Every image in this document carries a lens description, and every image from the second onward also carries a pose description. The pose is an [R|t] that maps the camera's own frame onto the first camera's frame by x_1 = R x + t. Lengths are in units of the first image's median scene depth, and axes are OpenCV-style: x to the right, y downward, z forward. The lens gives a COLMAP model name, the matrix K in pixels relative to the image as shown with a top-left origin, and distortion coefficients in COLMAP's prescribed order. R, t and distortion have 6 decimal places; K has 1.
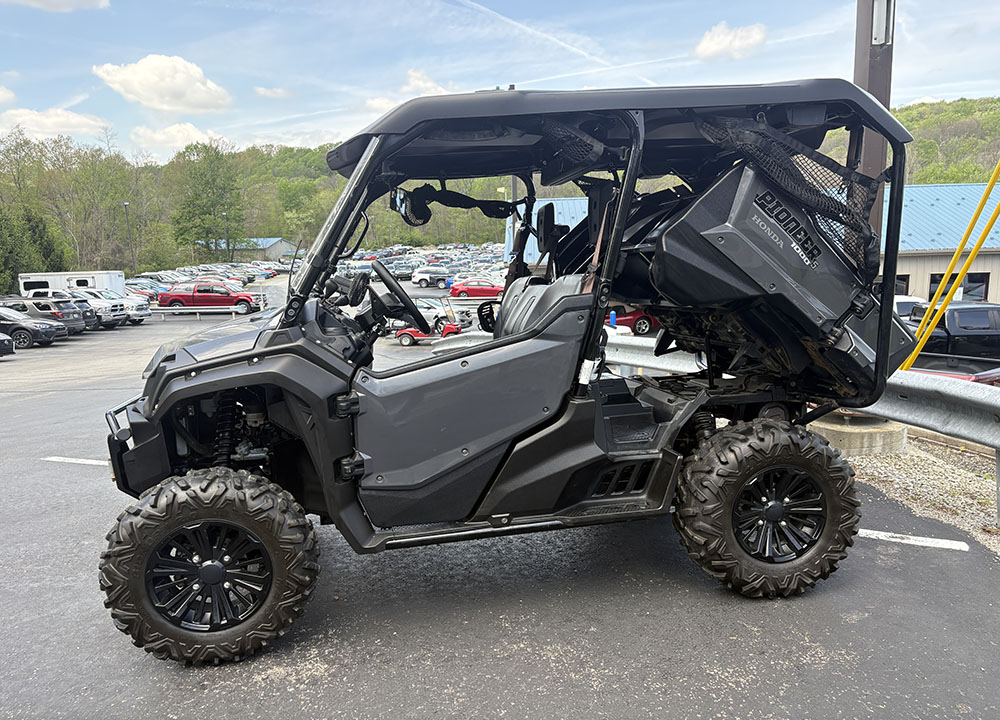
lens RADIAL K [[748.1, 0, 500.0], [0, 748.1, 360.0], [0, 0, 1]] dist [0.068164, -0.074231]
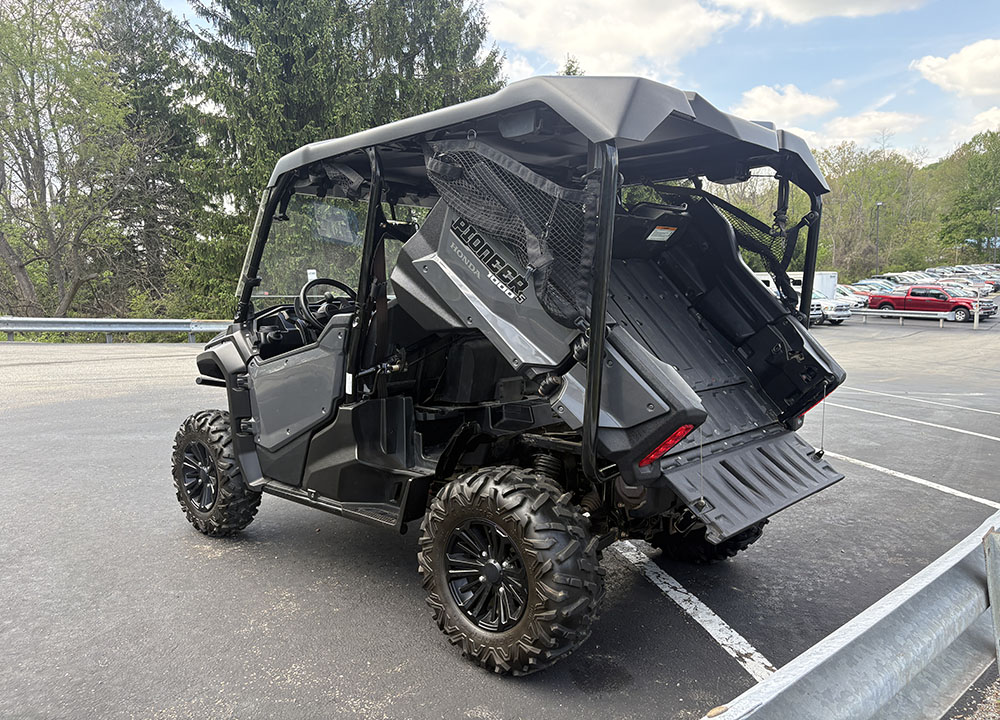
lens RADIAL K [[748.1, 0, 500.0], [0, 748.1, 360.0], [0, 0, 1]] dist [0.068164, -0.074231]
pose [[0.593729, 0.113487, -0.796622, 1.047731], [-0.113239, 0.991936, 0.056914, -0.099097], [0.796657, 0.056417, 0.601793, 0.458185]]
